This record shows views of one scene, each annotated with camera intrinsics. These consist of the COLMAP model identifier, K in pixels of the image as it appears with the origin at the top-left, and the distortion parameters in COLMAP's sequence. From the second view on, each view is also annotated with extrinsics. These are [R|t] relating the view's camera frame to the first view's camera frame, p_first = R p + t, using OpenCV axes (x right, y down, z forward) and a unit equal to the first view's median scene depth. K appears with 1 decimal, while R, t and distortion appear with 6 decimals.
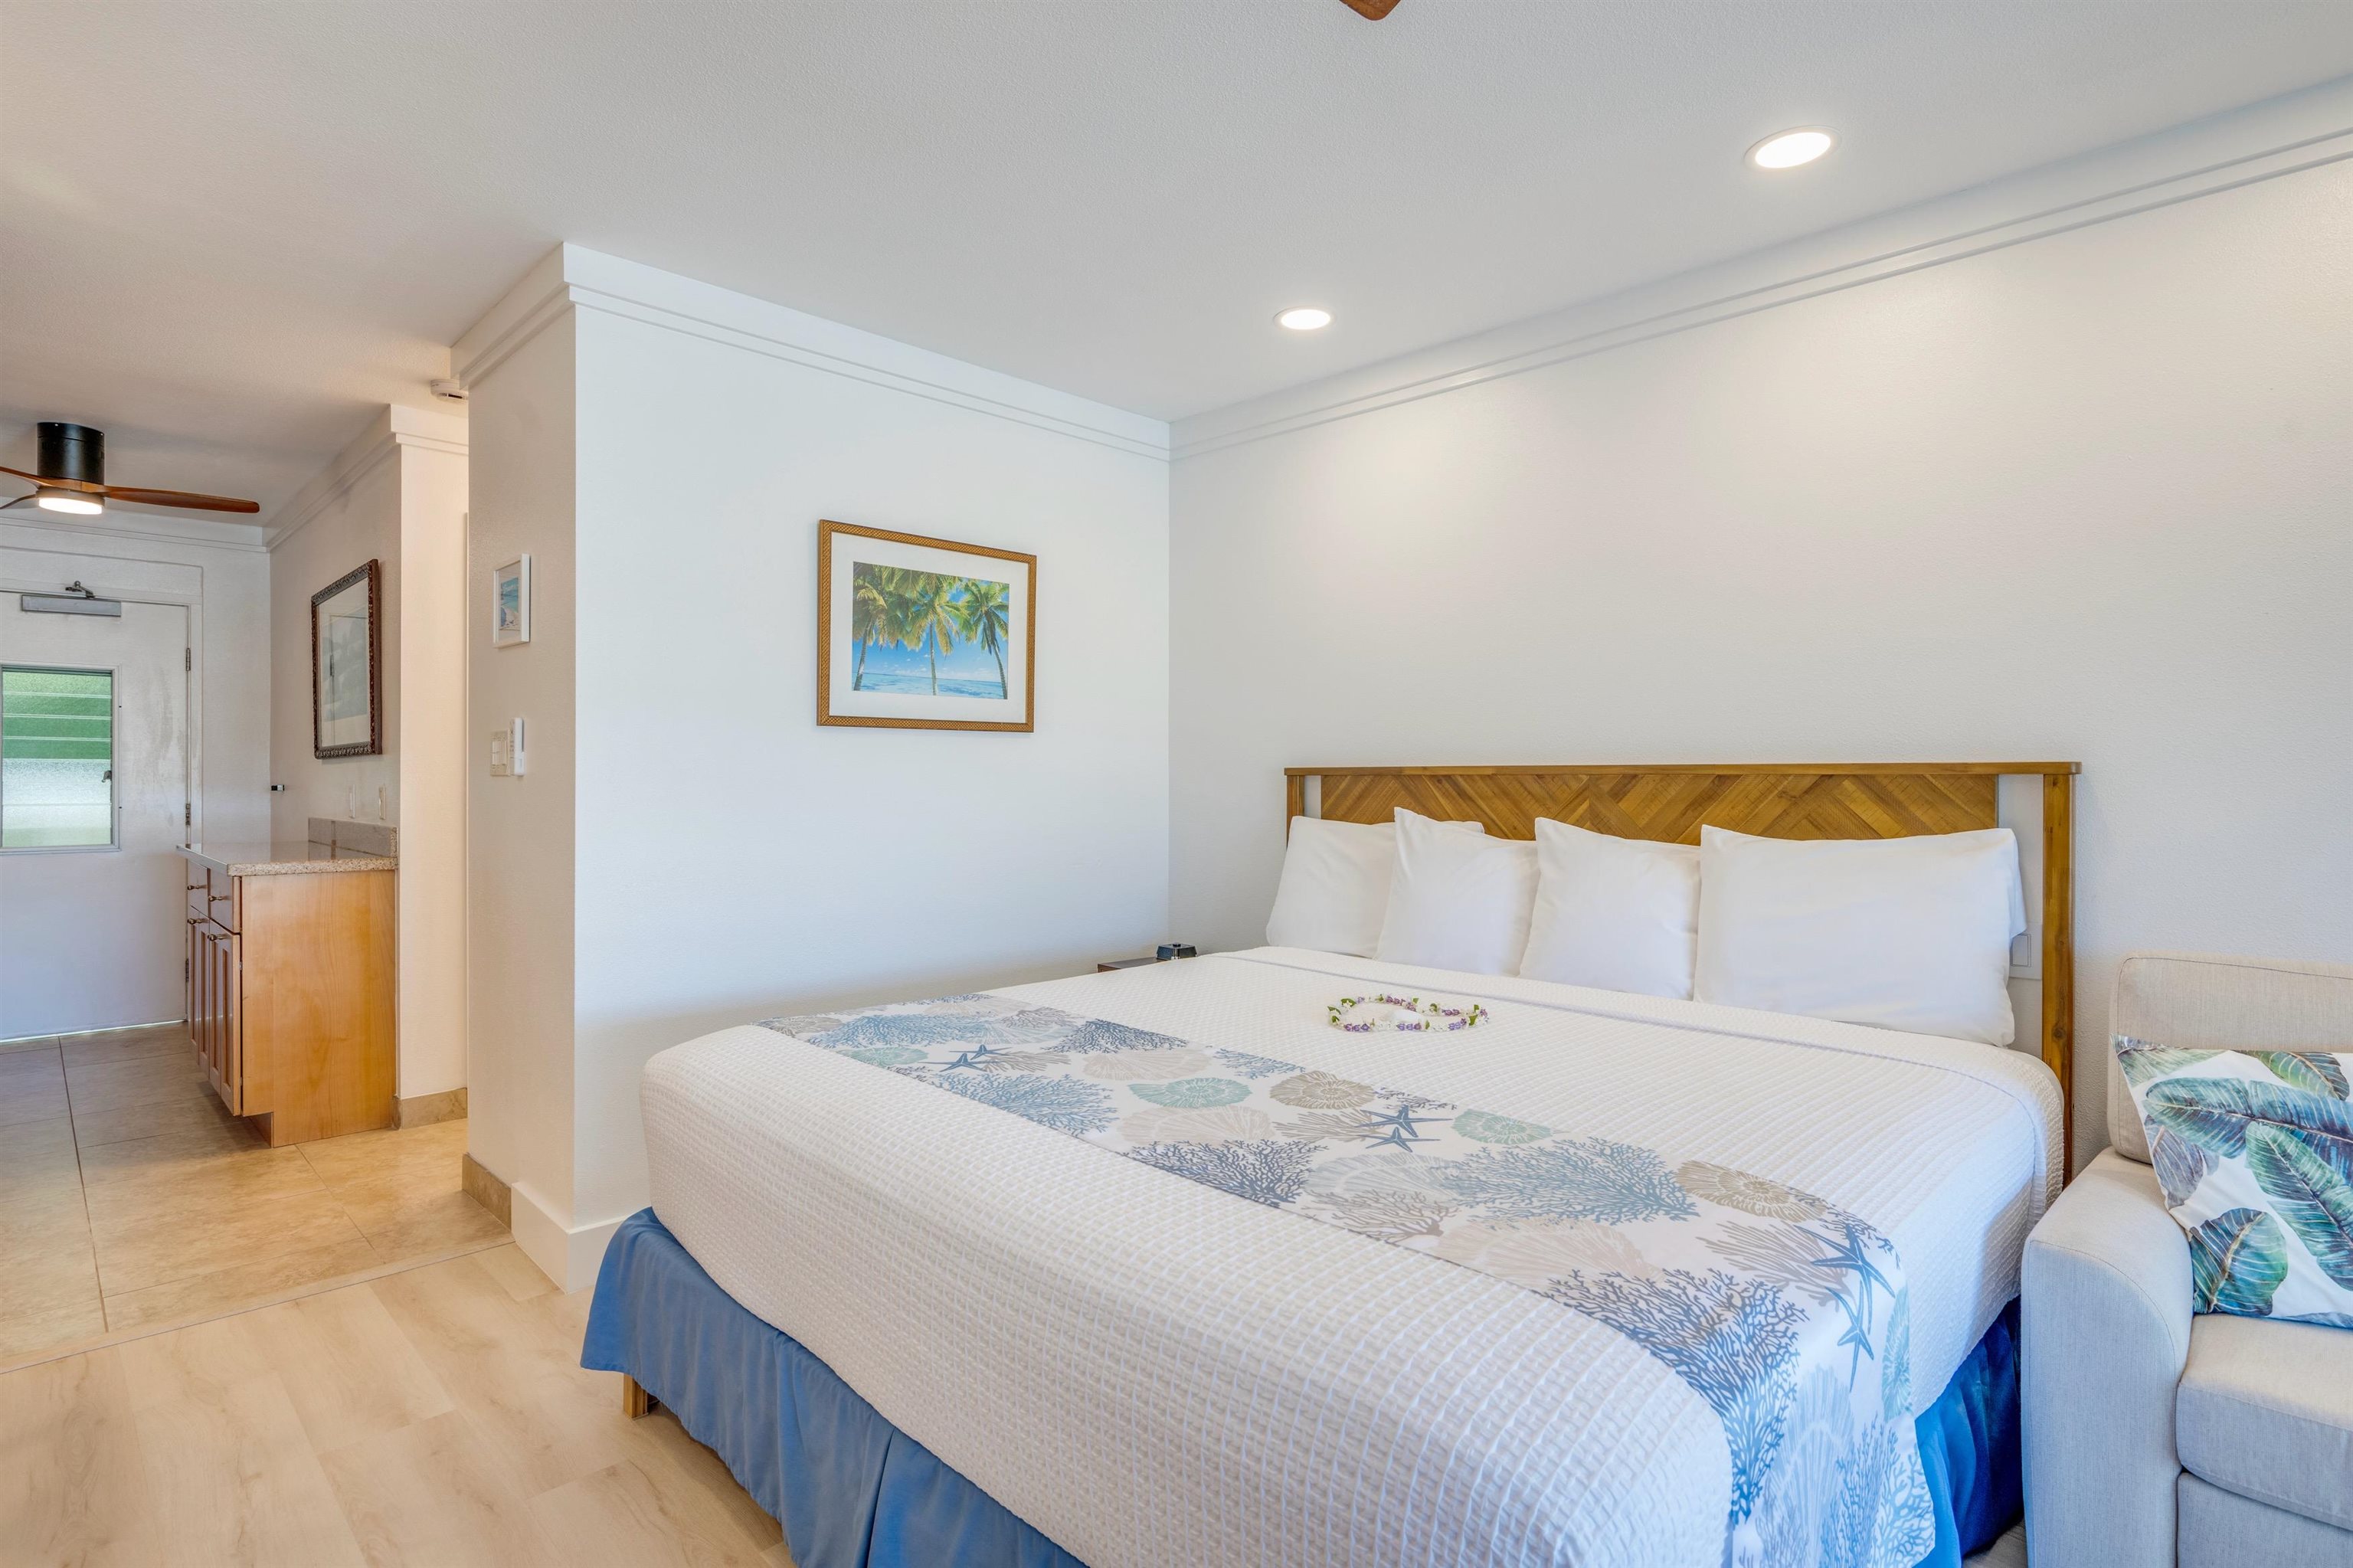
lens RADIAL K [[1163.8, 0, 1152.6], [0, 1163.8, 776.9], [0, 0, 1]] dist [0.002603, 0.001340]
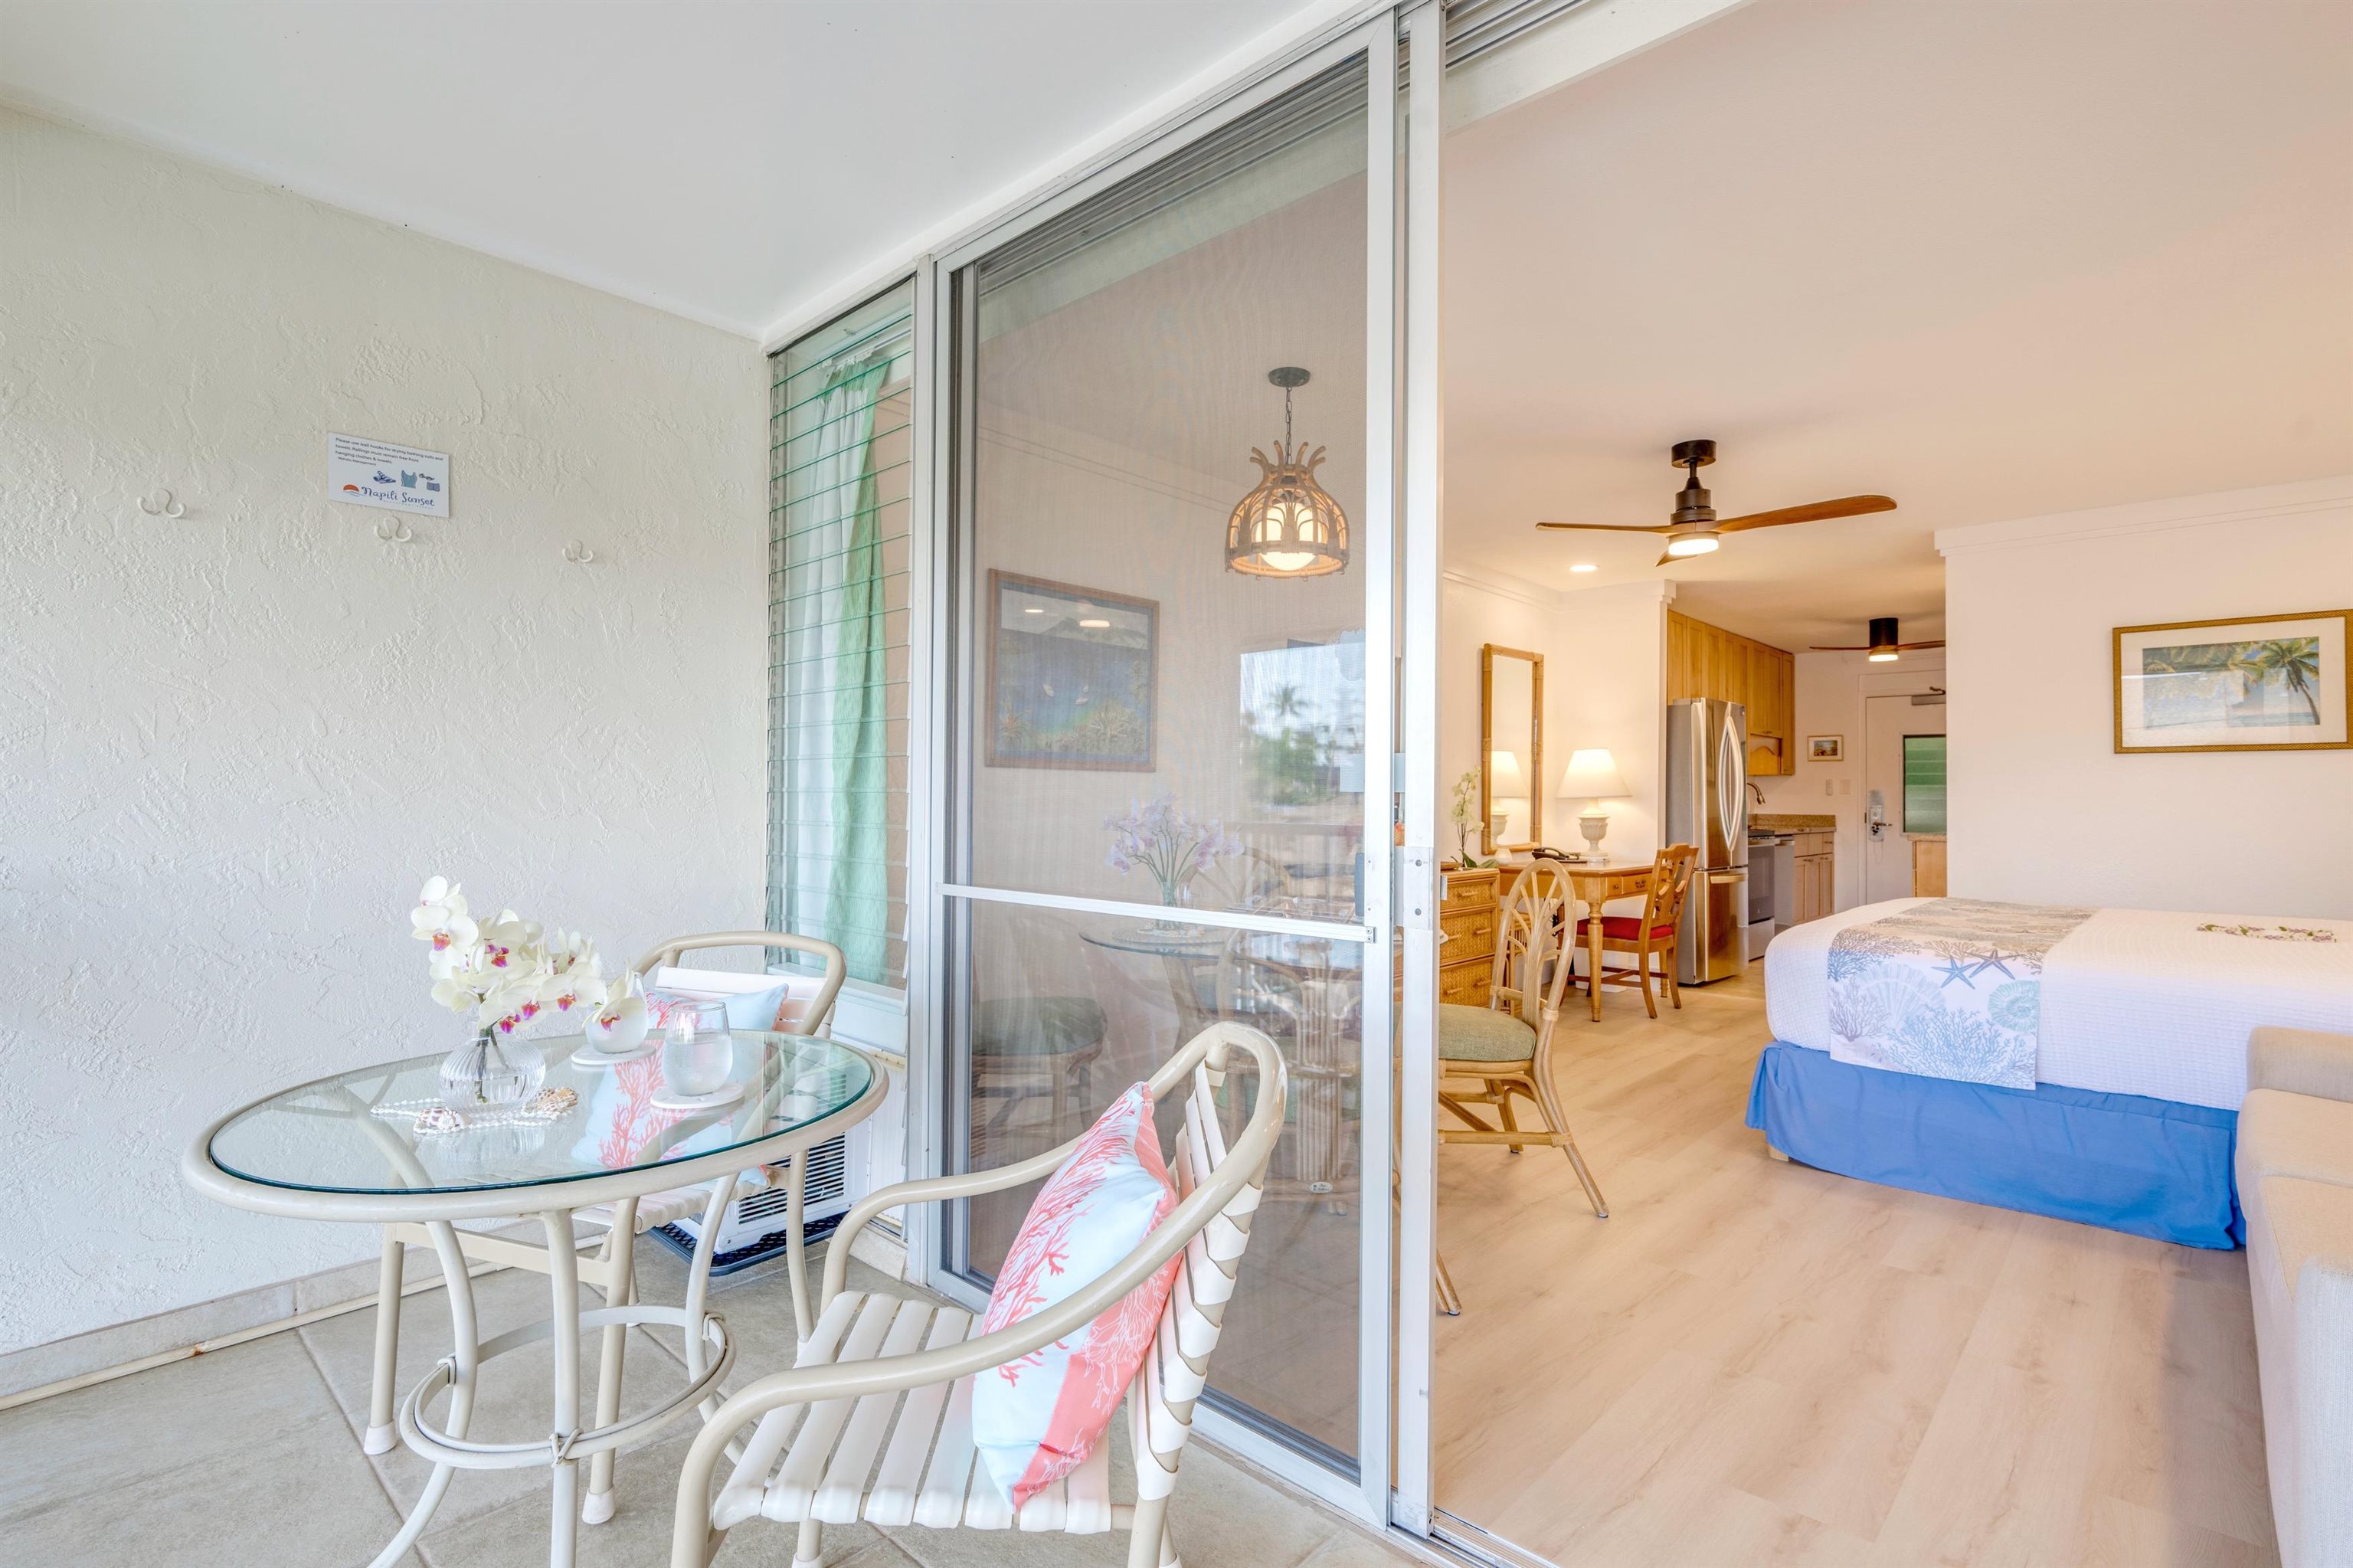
lens RADIAL K [[1138.2, 0, 1191.4], [0, 1138.2, 771.8], [0, 0, 1]] dist [0.002882, 0.001677]
pose [[0.049407, -0.026673, -0.998423, 0.989768], [-0.008747, 0.999593, -0.027137, 0.028309], [0.998740, 0.010074, 0.049154, -0.291197]]
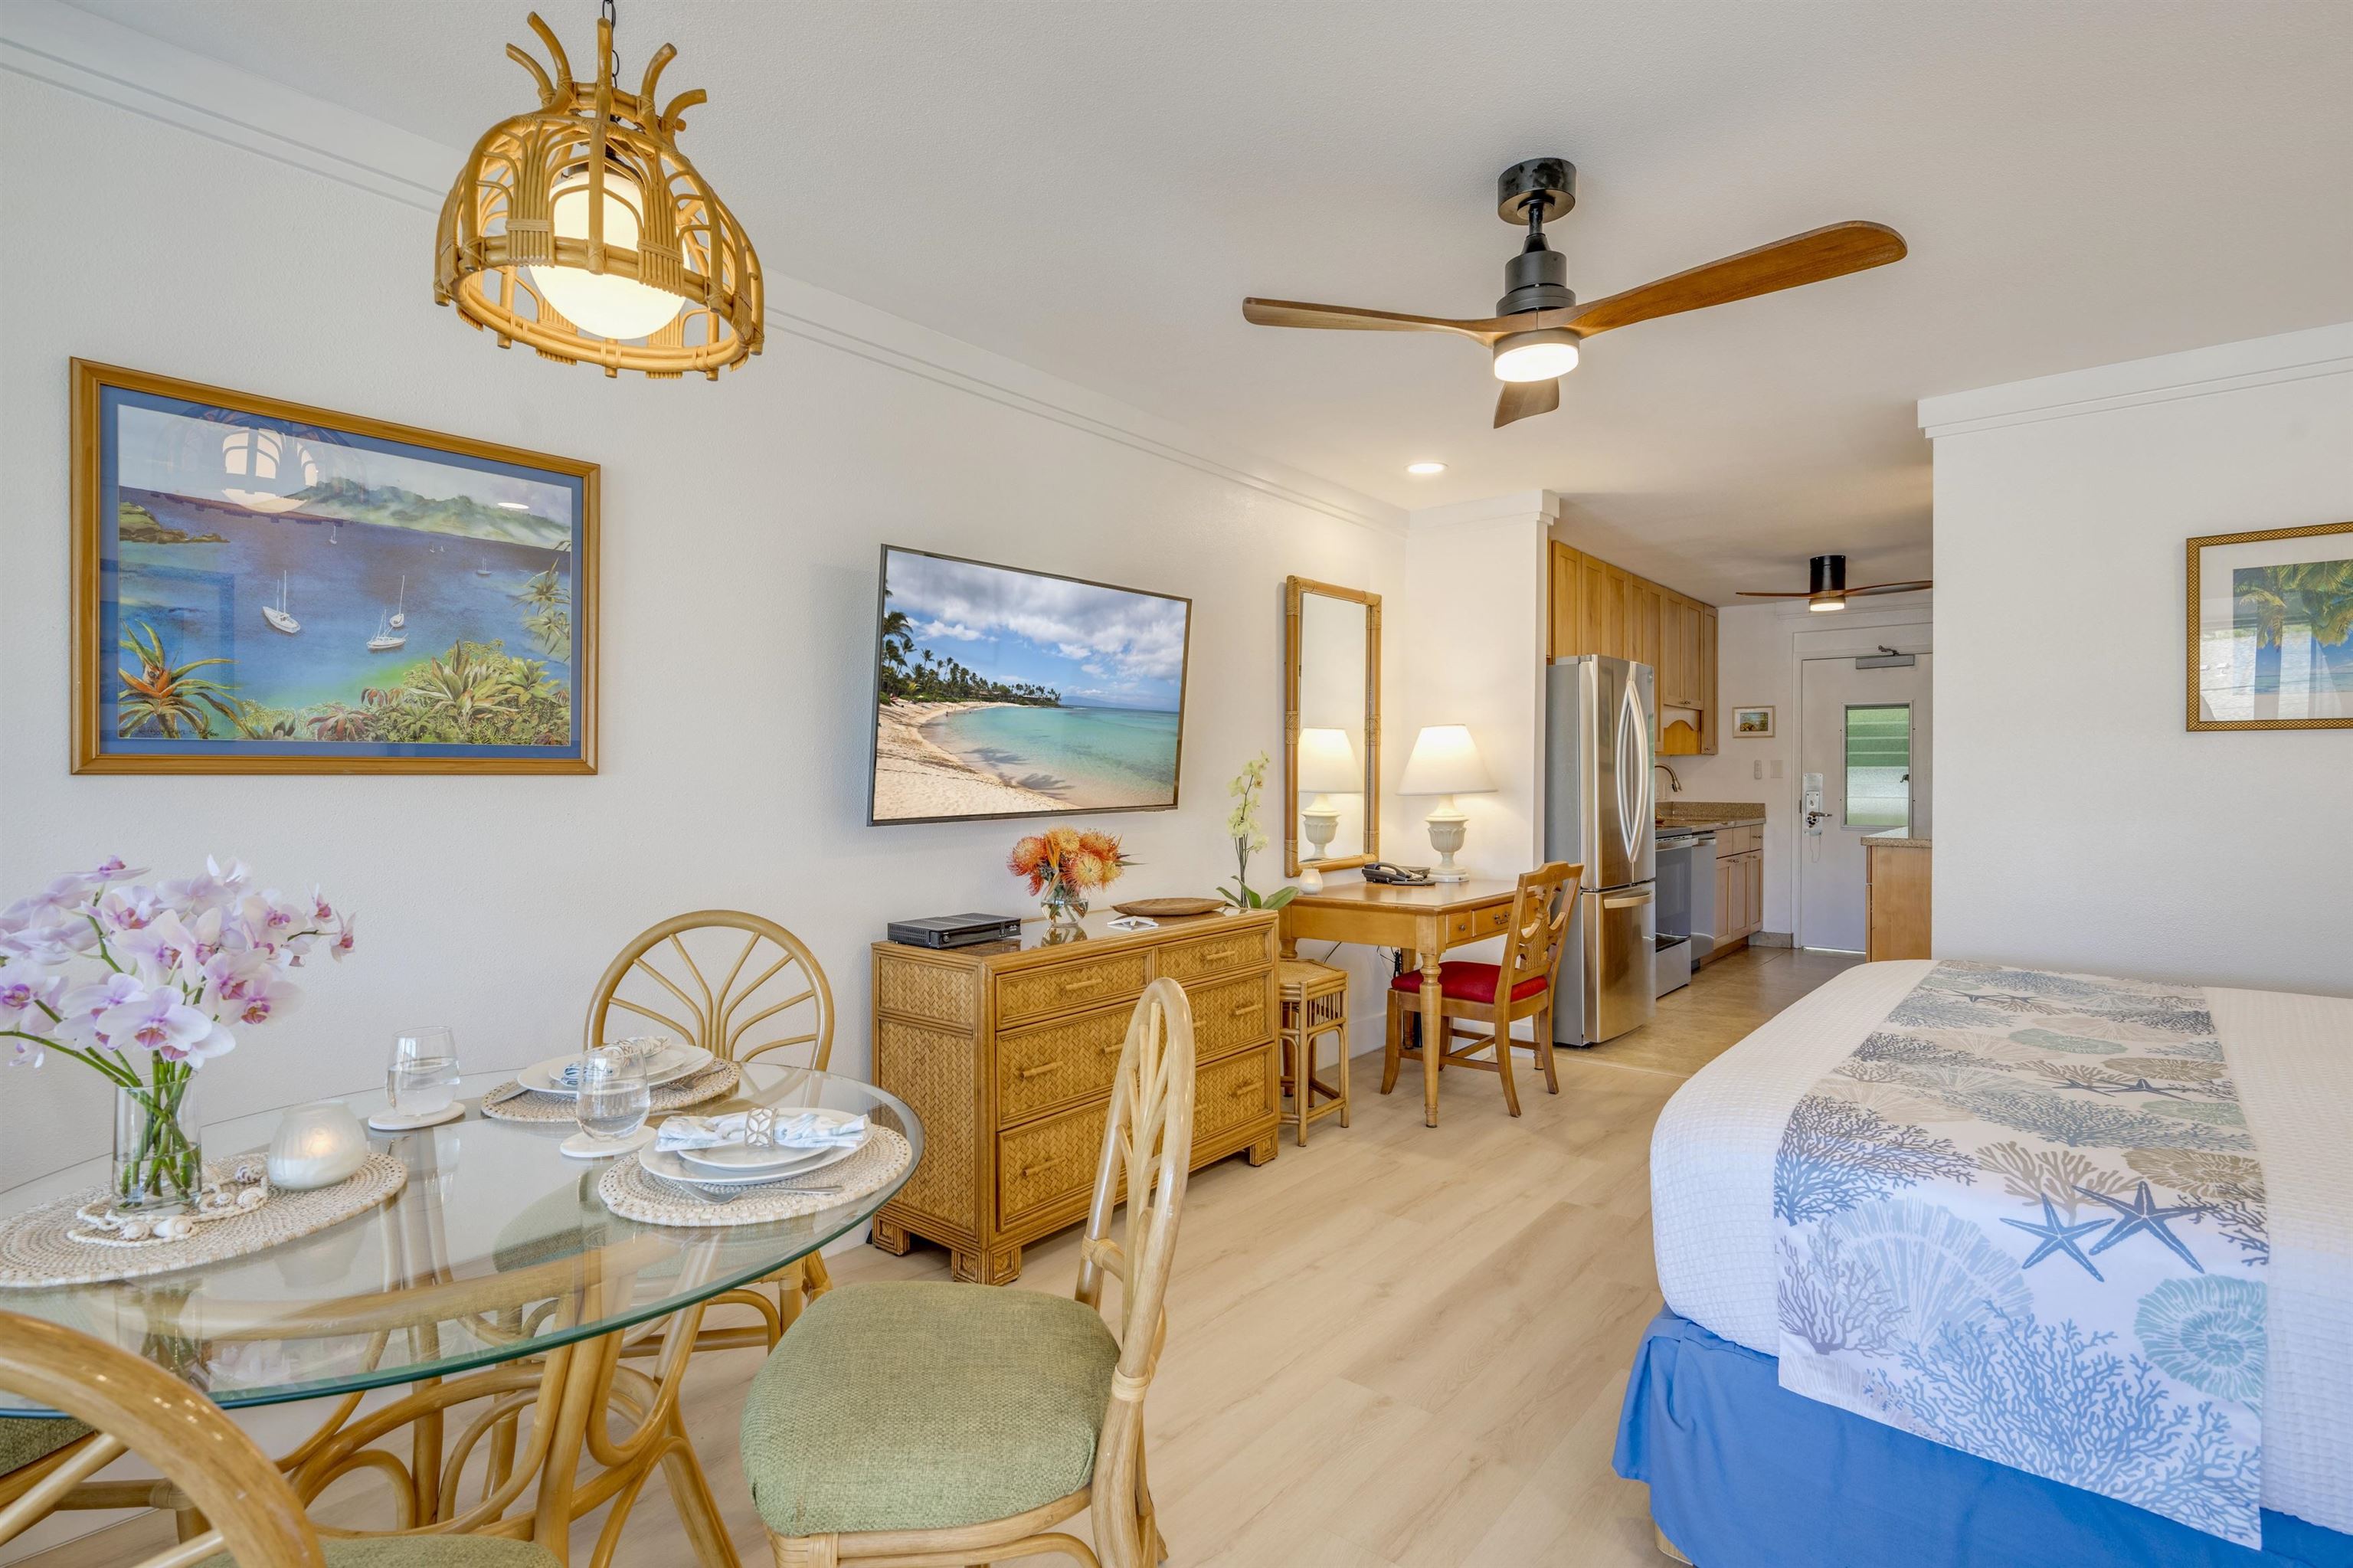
lens RADIAL K [[1138.2, 0, 1210.5], [0, 1138.2, 772.8], [0, 0, 1]] dist [0.002882, 0.001677]
pose [[0.115753, -0.003595, -0.993271, 0.516732], [-0.001706, 0.999991, -0.003818, -0.000886], [0.993277, 0.002137, 0.115746, -0.005855]]
